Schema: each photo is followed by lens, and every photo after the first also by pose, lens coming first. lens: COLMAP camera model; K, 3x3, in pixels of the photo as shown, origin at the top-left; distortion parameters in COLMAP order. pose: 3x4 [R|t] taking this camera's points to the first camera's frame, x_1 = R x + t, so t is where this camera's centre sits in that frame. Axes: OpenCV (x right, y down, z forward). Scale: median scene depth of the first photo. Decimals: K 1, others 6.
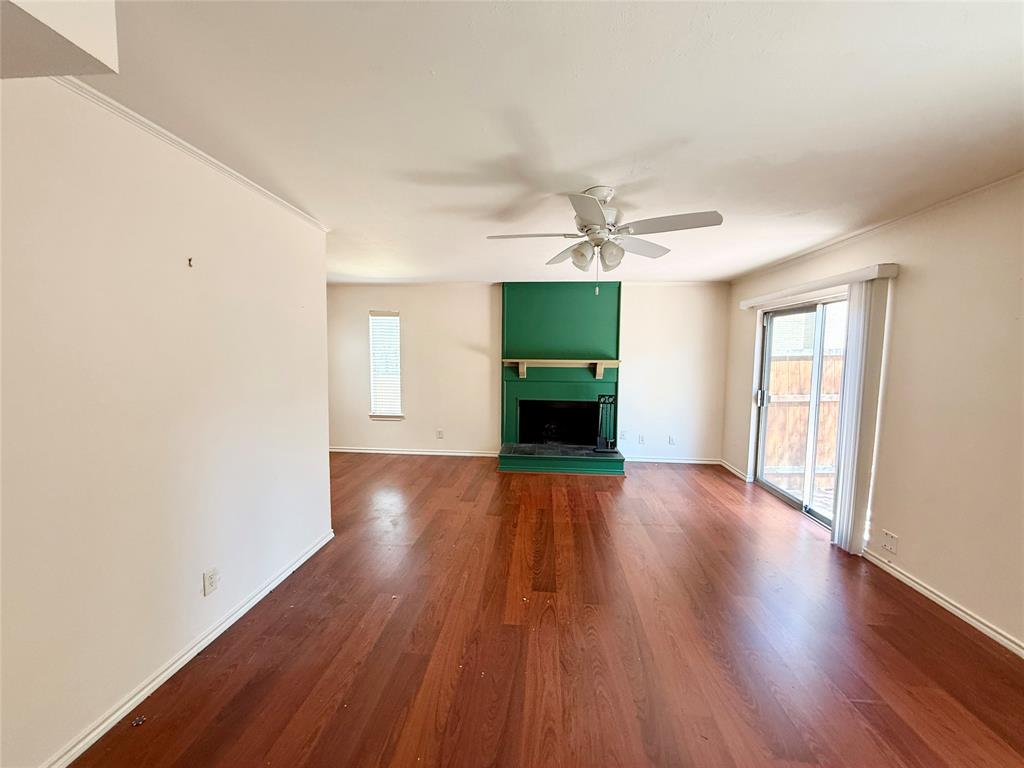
lens RADIAL K [[408.8, 0, 499.9], [0, 408.8, 384.2], [0, 0, 1]] dist [-0.000759, -0.000189]
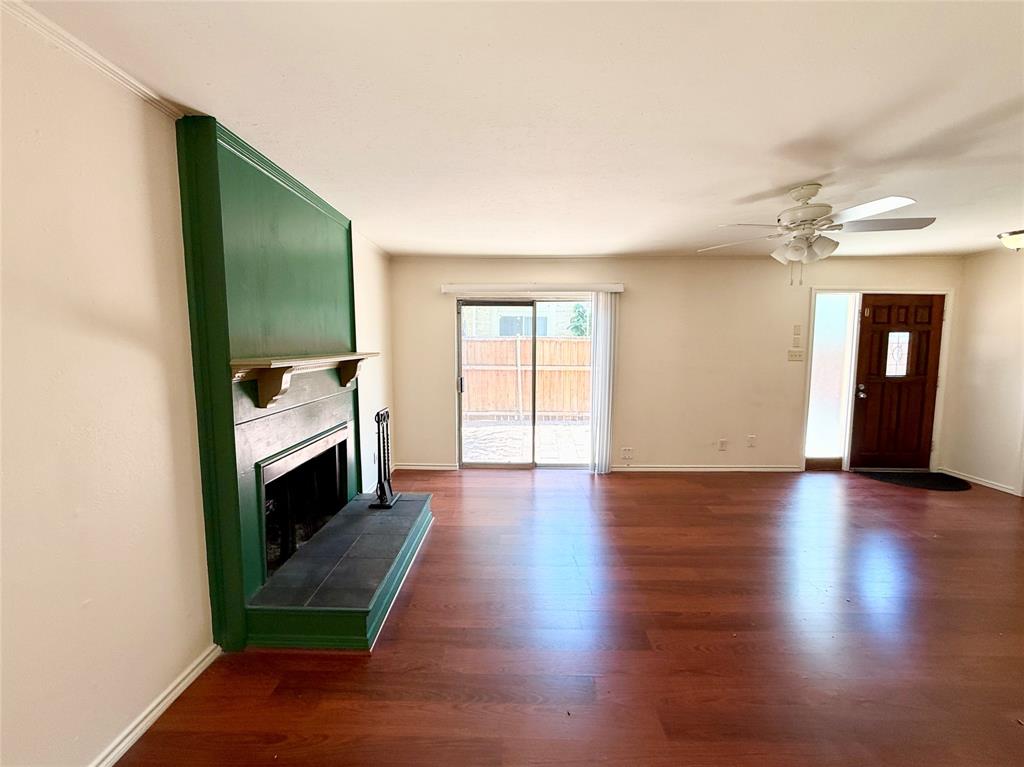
lens RADIAL K [[423.2, 0, 512.0], [0, 423.2, 383.5], [0, 0, 1]] dist [-0.000874, -0.000104]
pose [[-0.092405, -0.100353, 0.990652, -0.421635], [0.081497, 0.990808, 0.107971, -0.073014], [-0.992381, 0.090712, -0.083377, 0.955079]]
